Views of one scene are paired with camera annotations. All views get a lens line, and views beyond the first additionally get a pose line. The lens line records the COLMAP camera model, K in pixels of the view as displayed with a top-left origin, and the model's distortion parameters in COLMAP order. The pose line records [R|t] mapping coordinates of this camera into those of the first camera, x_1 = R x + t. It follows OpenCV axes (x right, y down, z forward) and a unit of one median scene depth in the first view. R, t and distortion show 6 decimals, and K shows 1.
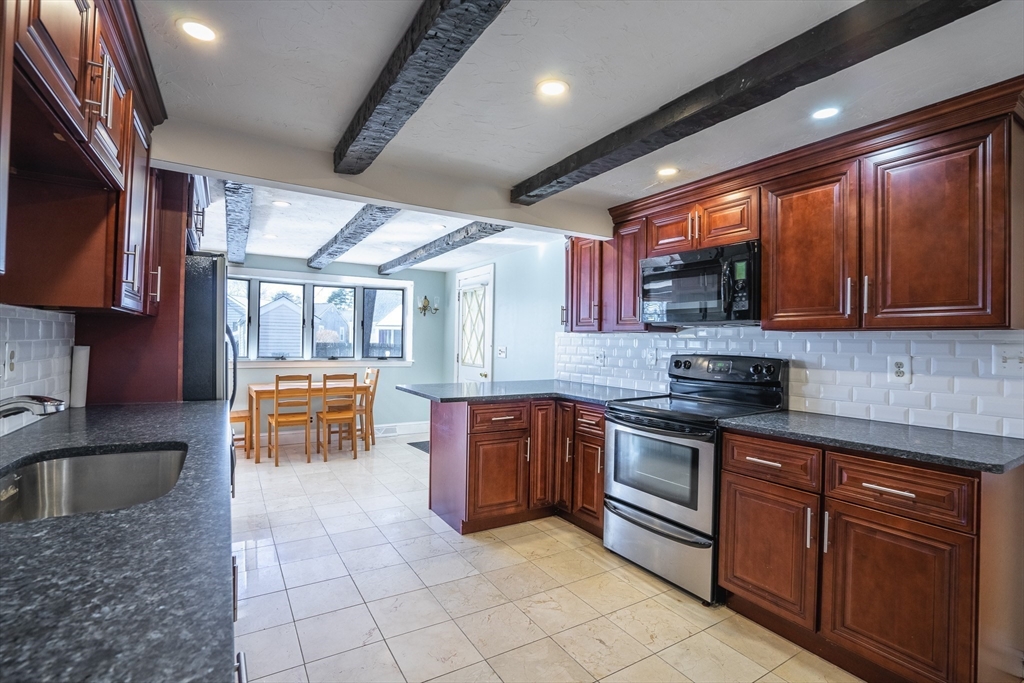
lens RADIAL K [[465.6, 0, 512.0], [0, 465.6, 341.5], [0, 0, 1]] dist [-0.000820, 0.000473]
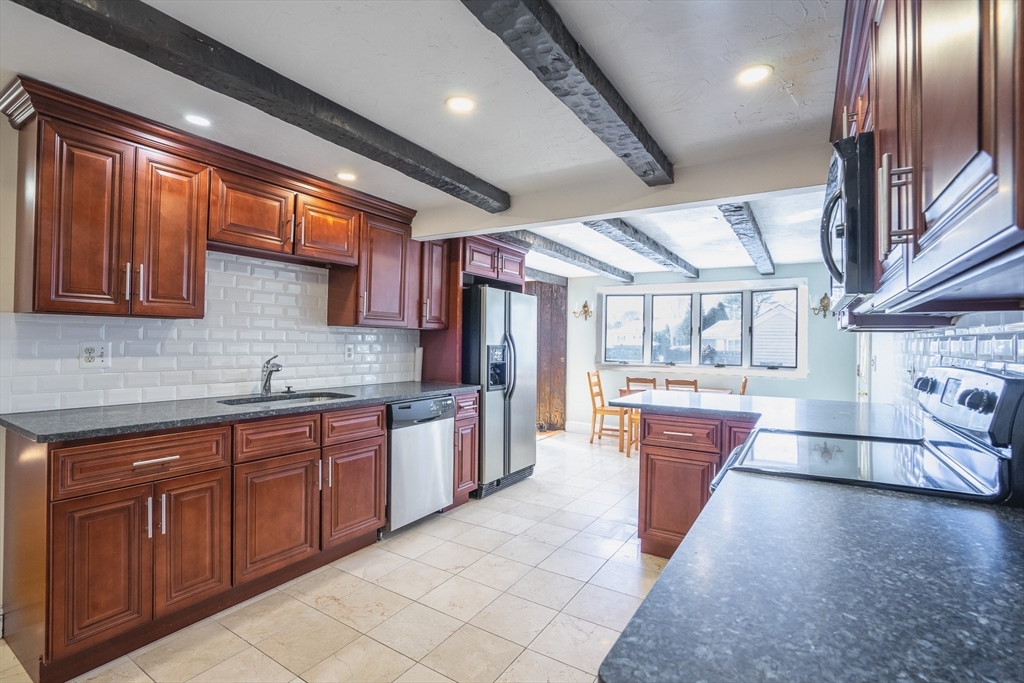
lens RADIAL K [[465.6, 0, 512.0], [0, 465.6, 341.5], [0, 0, 1]] dist [-0.000820, 0.000473]
pose [[0.466747, -0.014421, -0.884274, 0.757501], [-0.005211, 0.999805, -0.019056, 0.015768], [0.884376, 0.013502, 0.466580, 0.422594]]
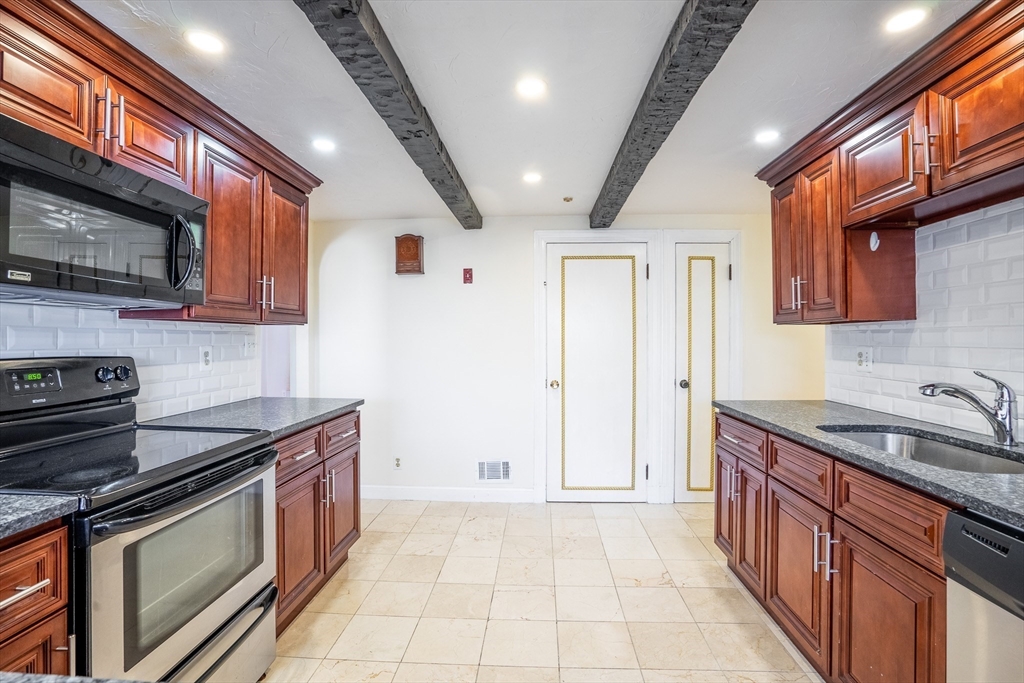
lens RADIAL K [[515.6, 0, 512.0], [0, 515.6, 341.5], [0, 0, 1]] dist [-0.000373, 0.000113]
pose [[-0.828724, -0.023046, 0.559183, -0.360408], [-0.018164, 0.999733, 0.014282, -0.007387], [-0.559362, 0.001679, -0.828921, 1.361584]]
